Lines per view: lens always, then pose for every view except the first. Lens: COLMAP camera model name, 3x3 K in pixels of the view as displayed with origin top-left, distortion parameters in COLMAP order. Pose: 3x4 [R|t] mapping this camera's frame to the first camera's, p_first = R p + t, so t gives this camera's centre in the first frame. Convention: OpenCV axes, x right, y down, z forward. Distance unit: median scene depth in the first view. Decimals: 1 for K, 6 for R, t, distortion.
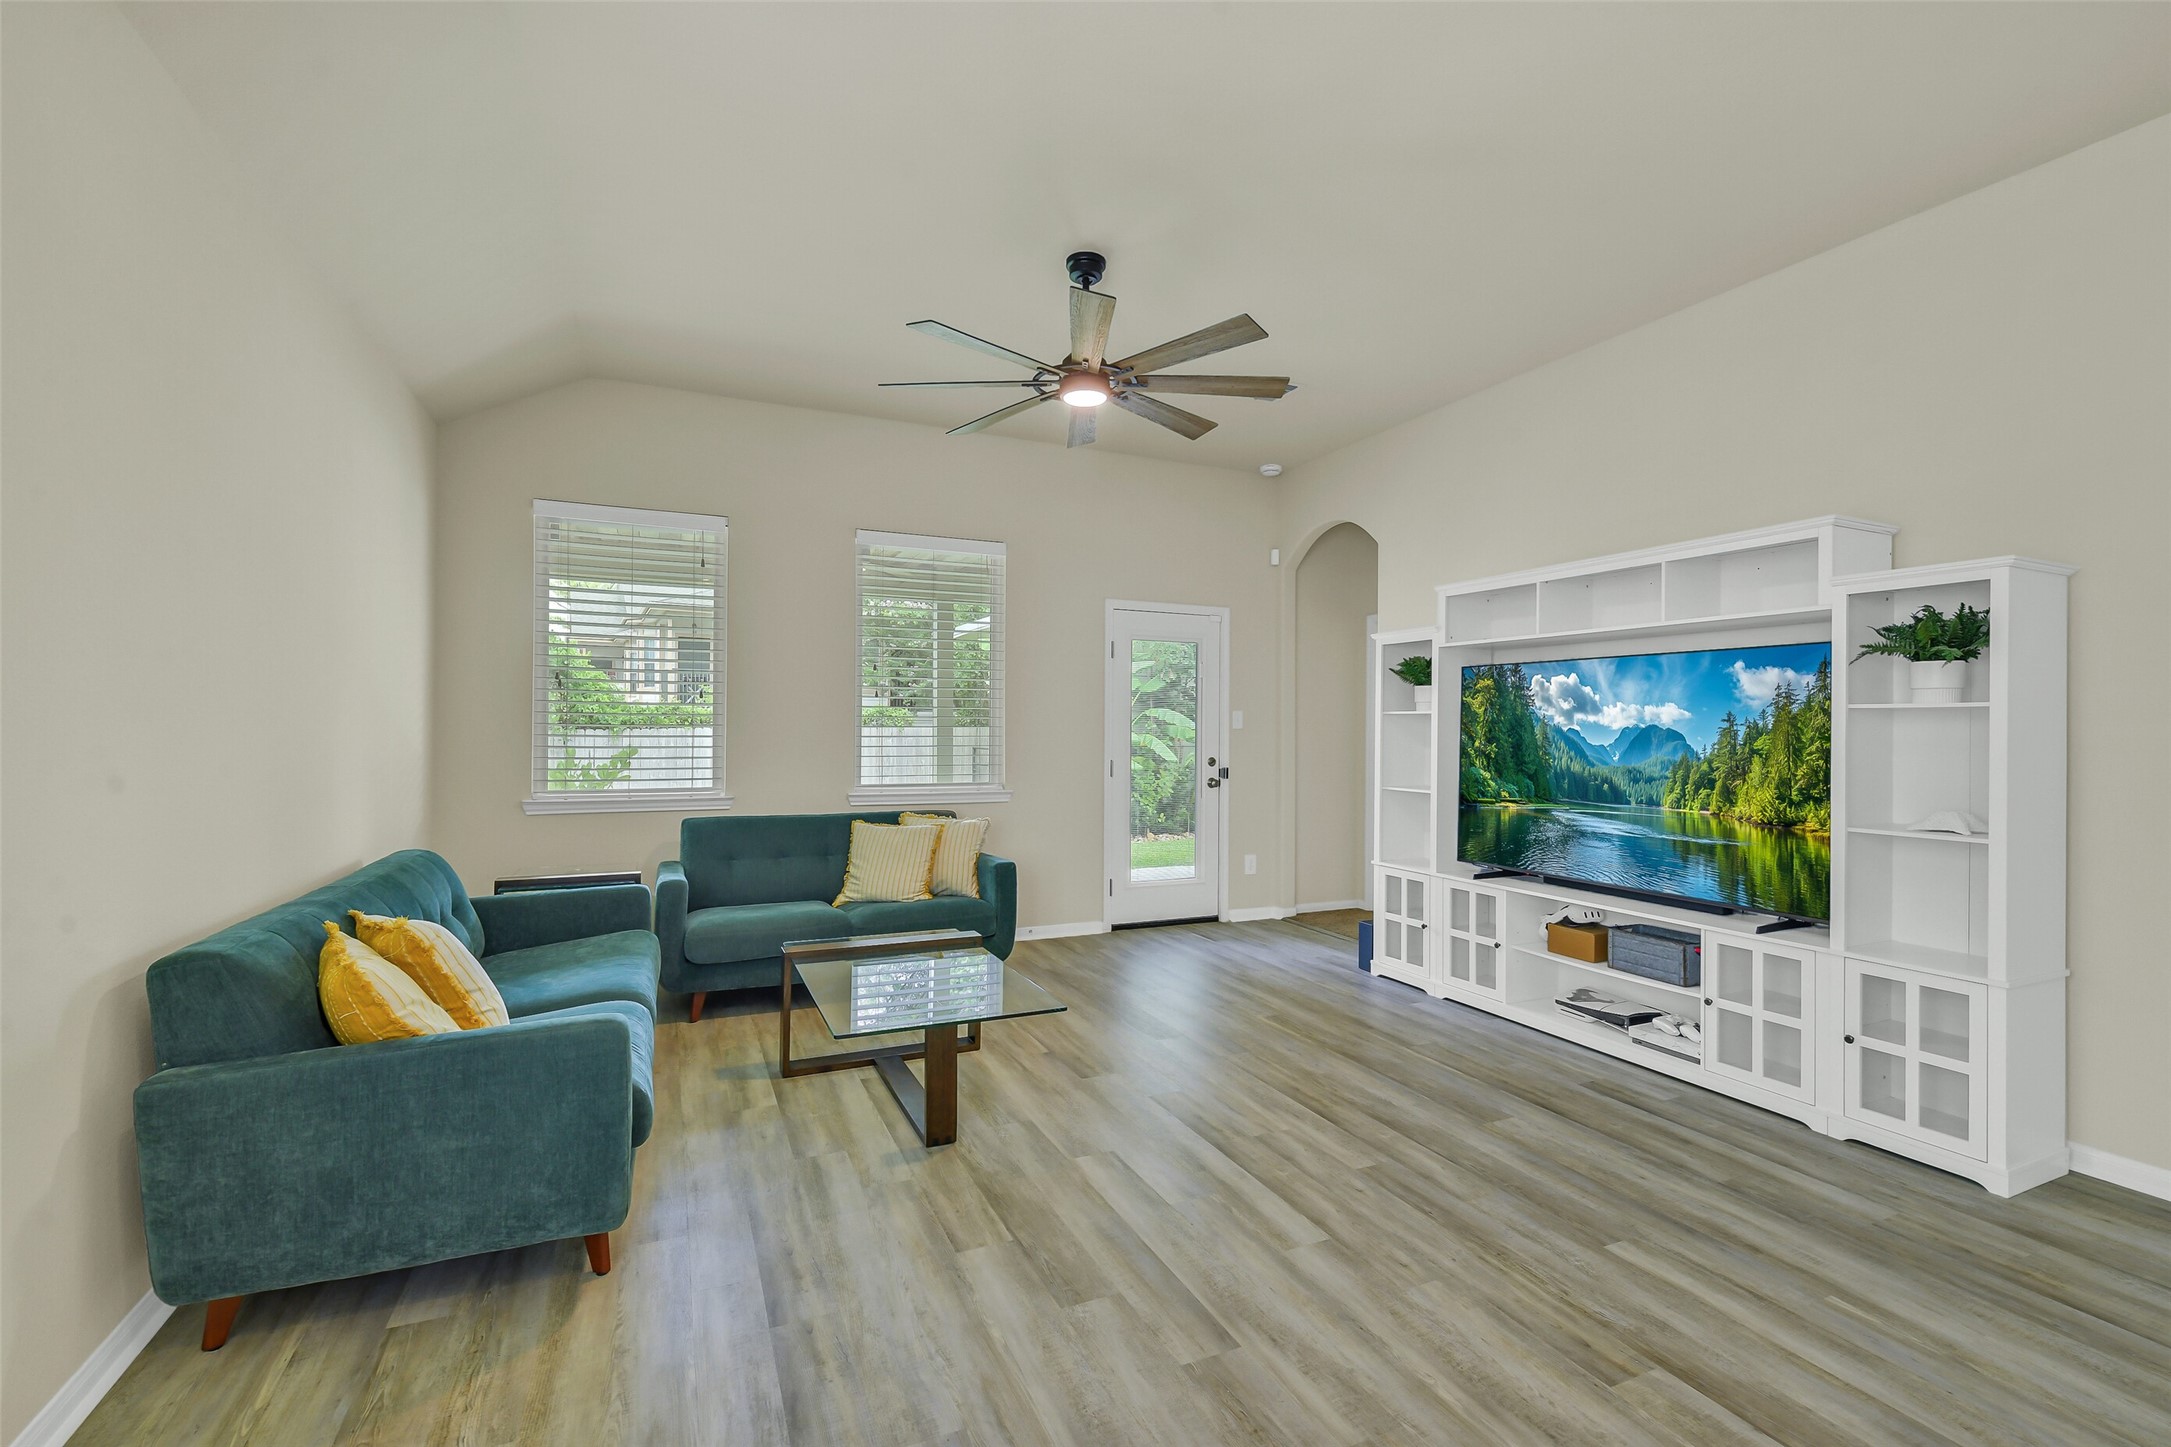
lens RADIAL K [[944.3, 0, 1084.1], [0, 944.3, 722.7], [0, 0, 1]] dist [-0.000570, -0.000621]
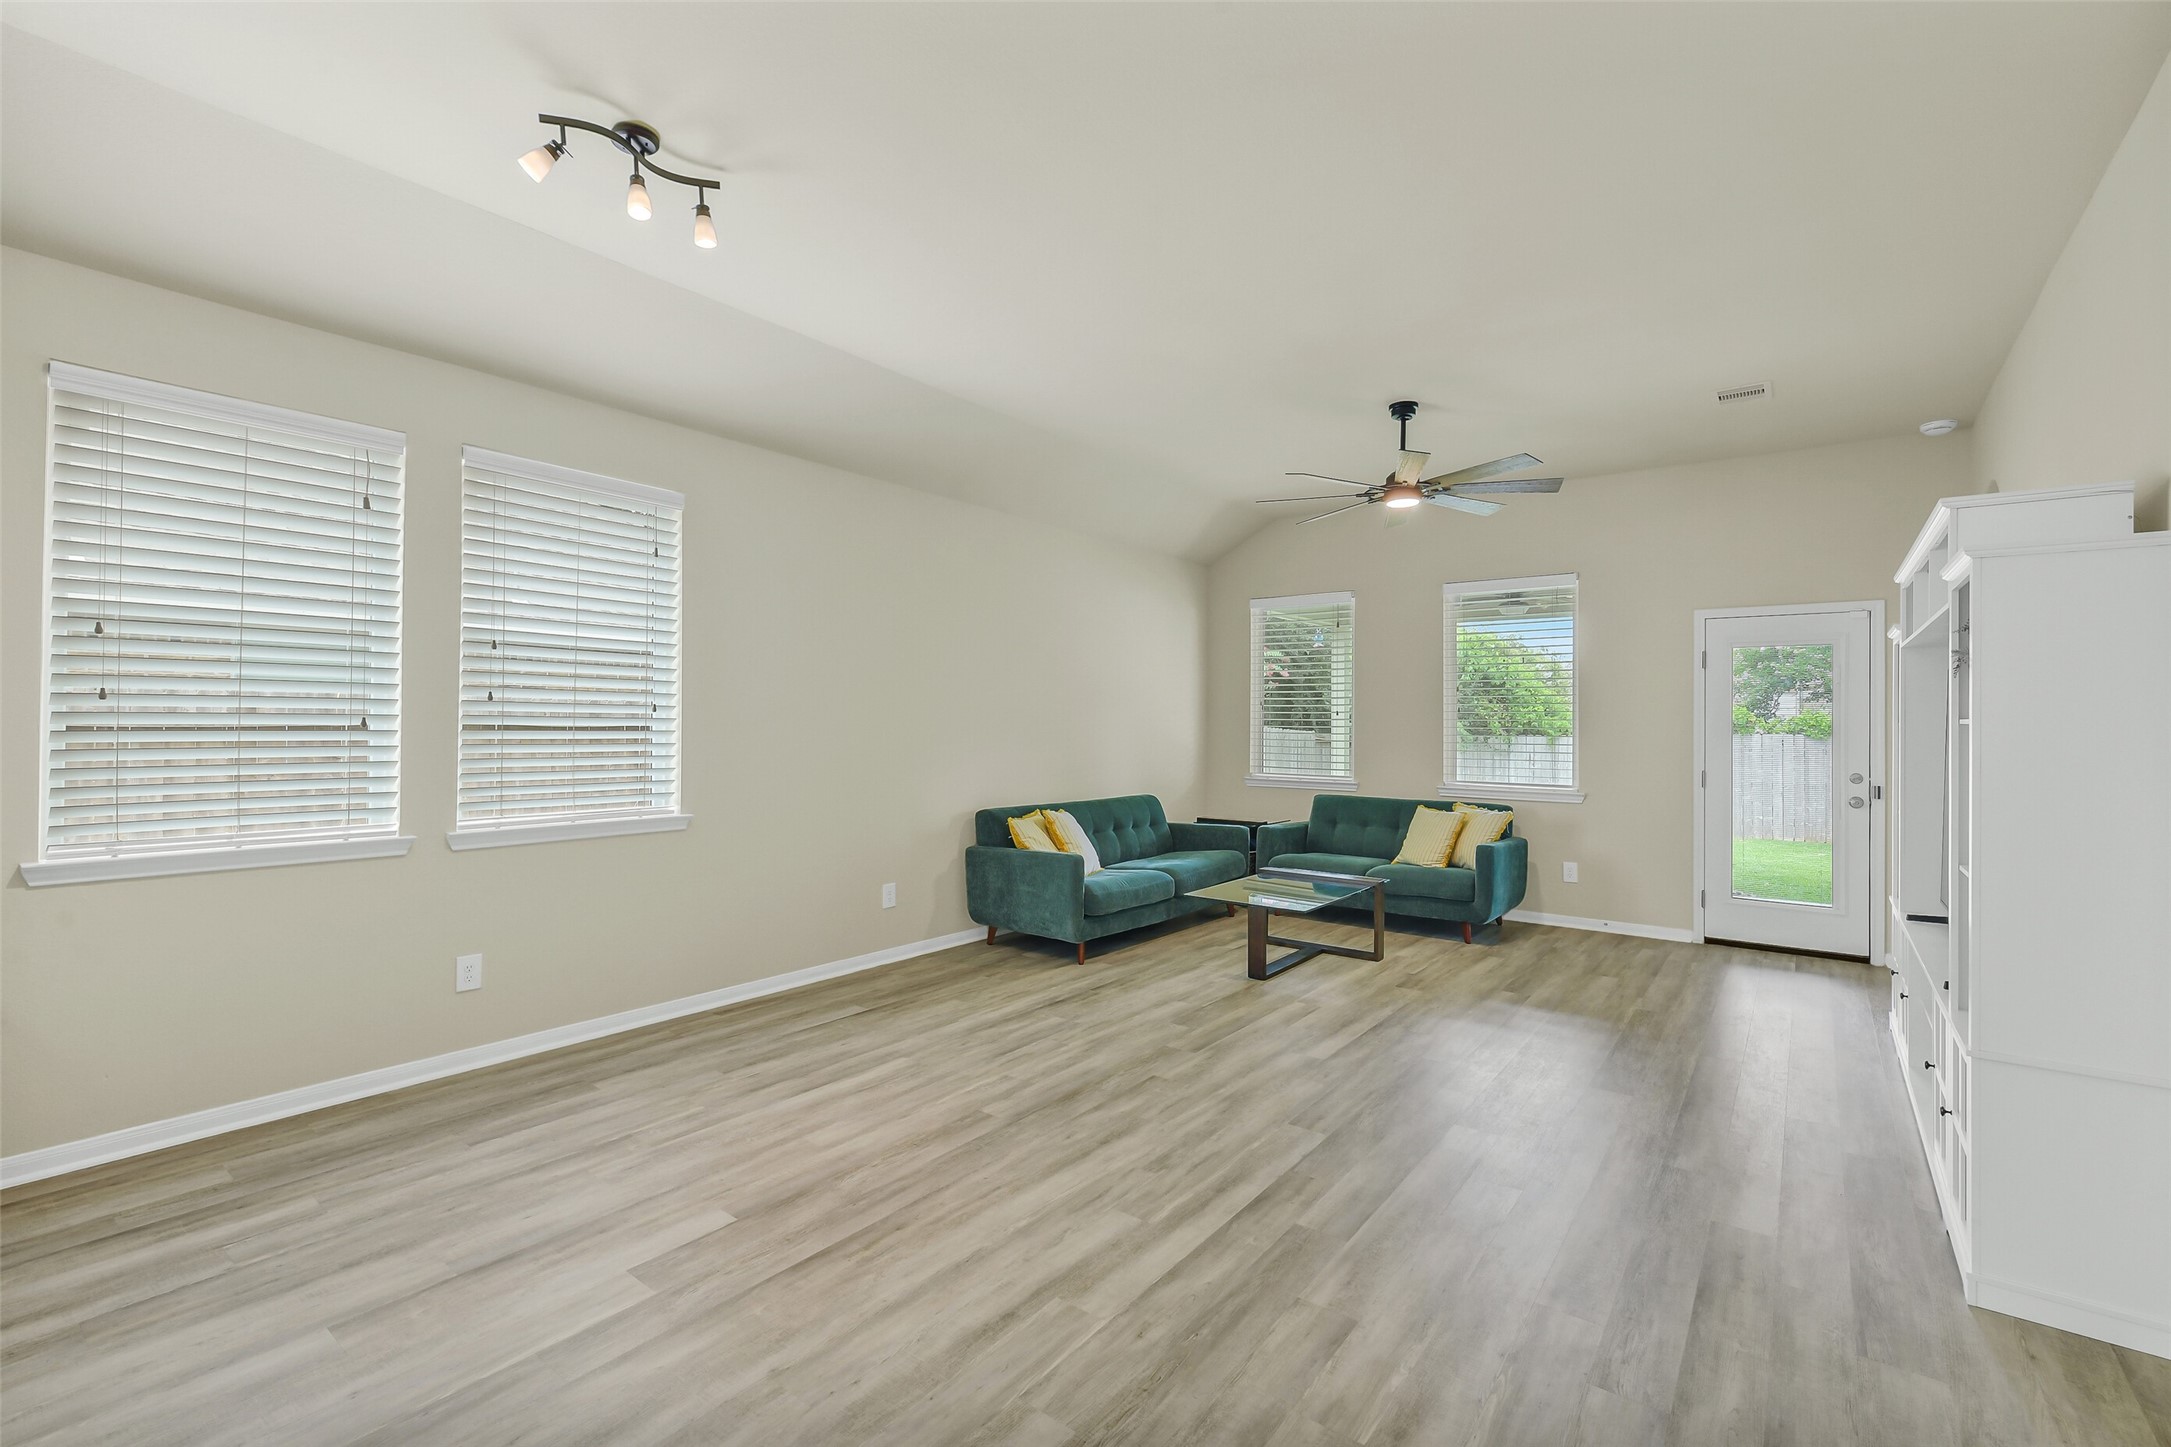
lens RADIAL K [[945.1, 0, 1083.7], [0, 945.1, 719.1], [0, 0, 1]] dist [-0.000908, -0.000493]
pose [[0.471304, -0.007080, -0.881943, 1.089989], [-0.000949, 0.999963, -0.008535, -0.010644], [0.881971, 0.004859, 0.471279, -0.082477]]
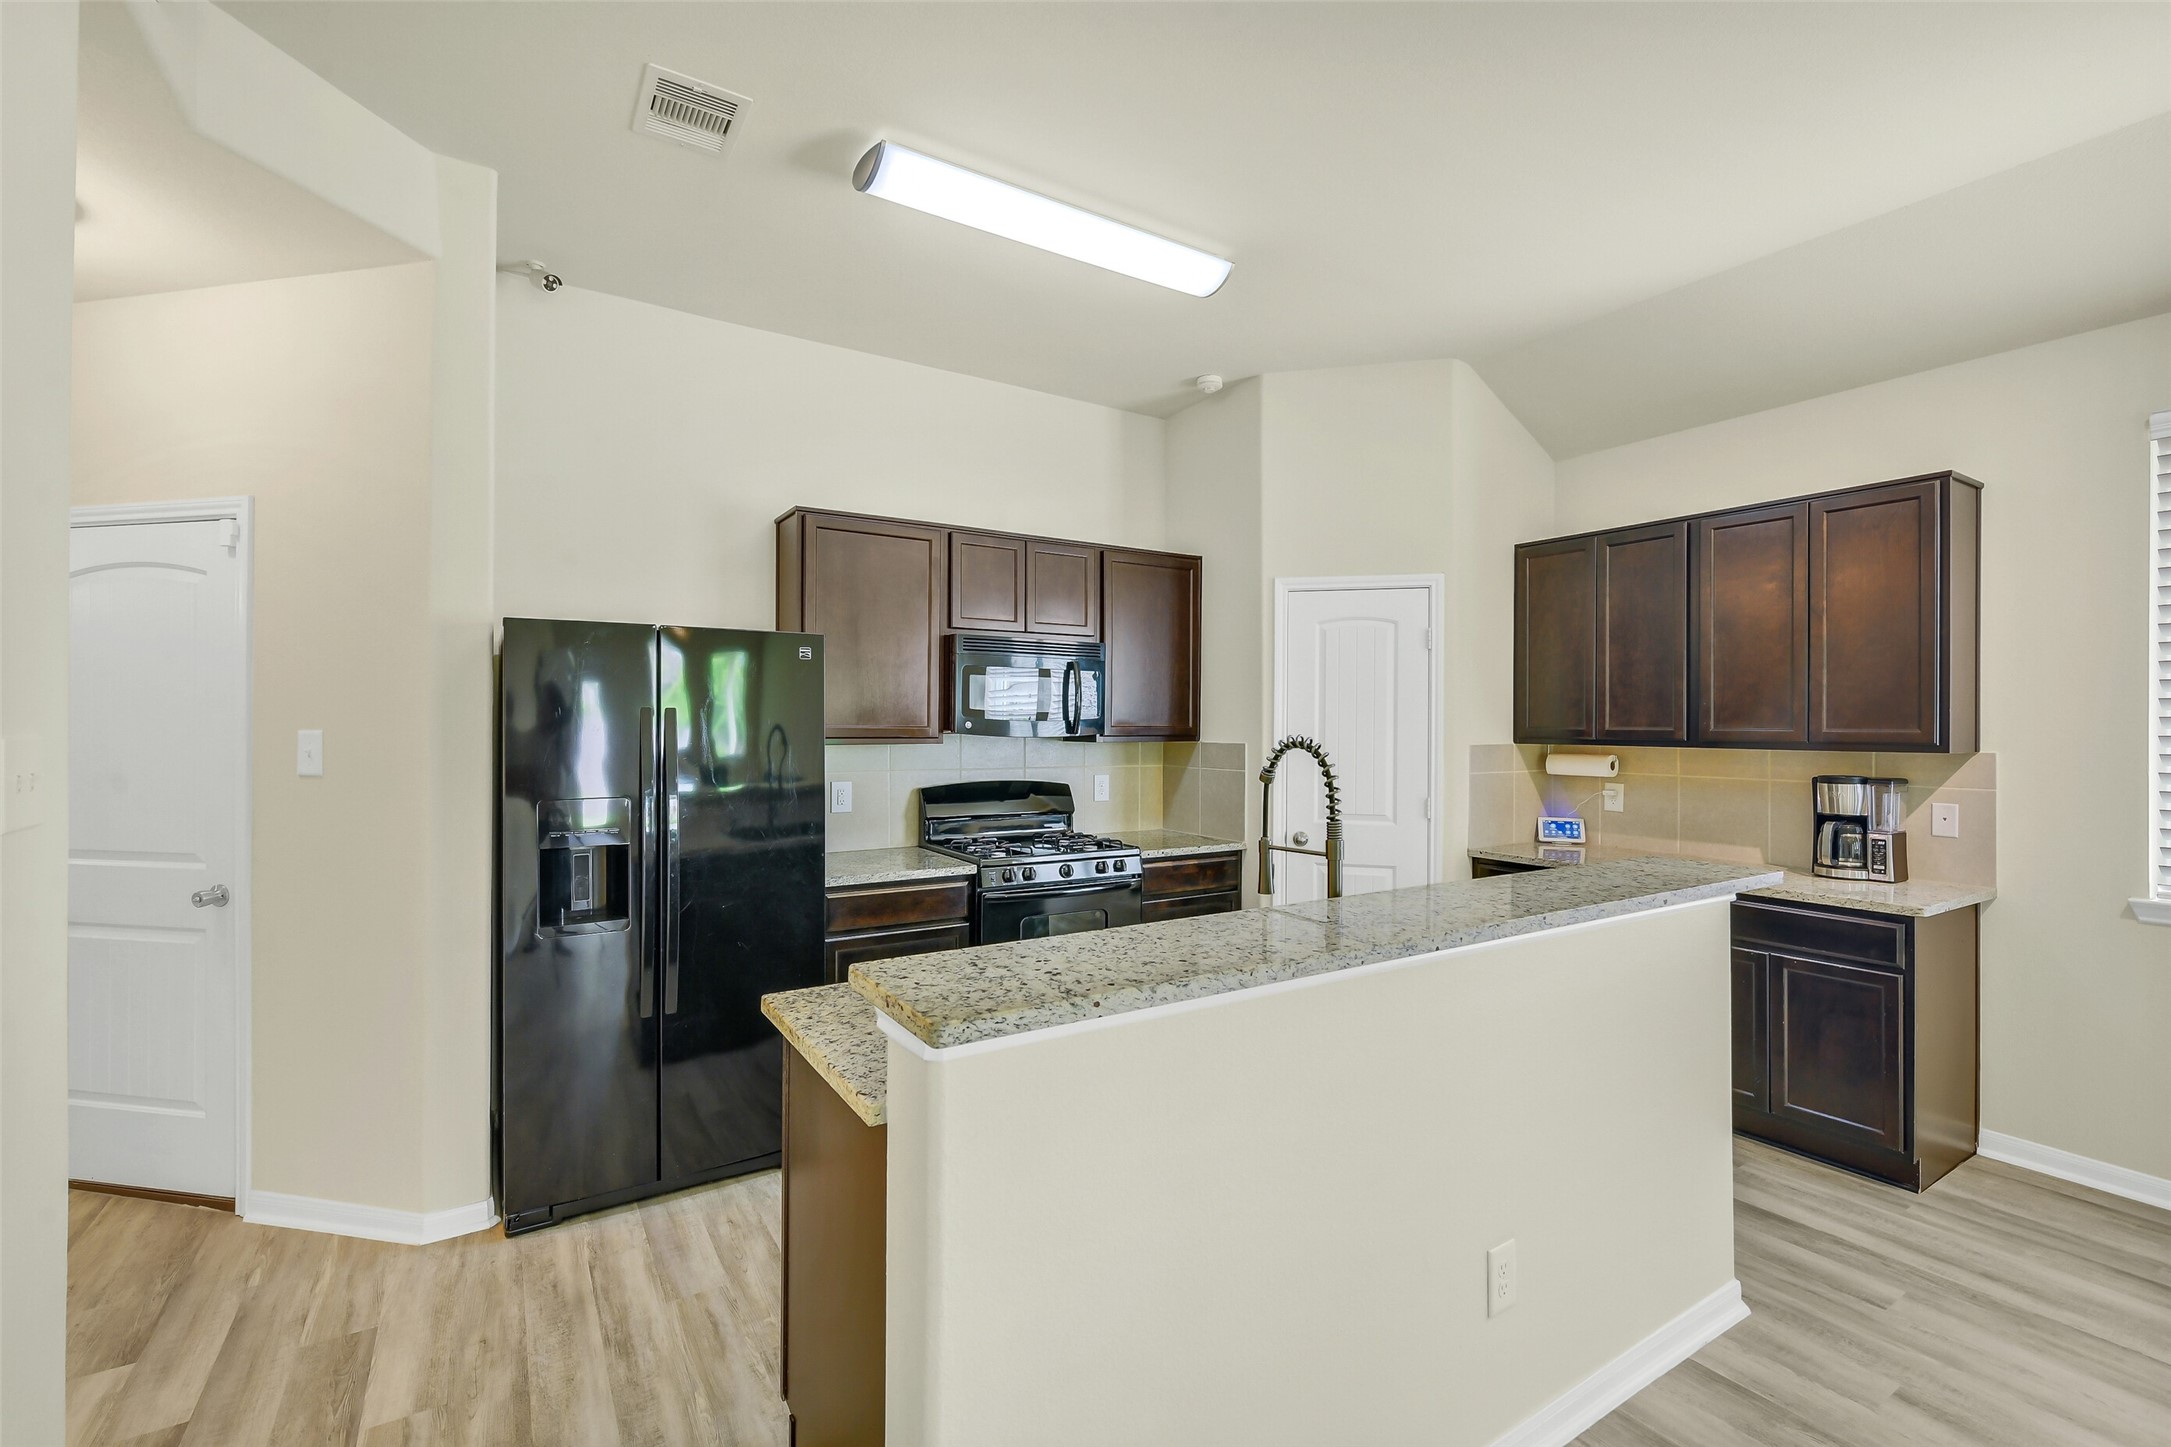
lens RADIAL K [[940.9, 0, 1085.5], [0, 940.9, 723.5], [0, 0, 1]] dist [-0.001317, 0.000054]
pose [[-0.989925, -0.011412, -0.141135, 1.010846], [-0.010811, 0.999929, -0.005025, -0.037434], [0.141182, -0.003449, -0.989978, 0.221792]]
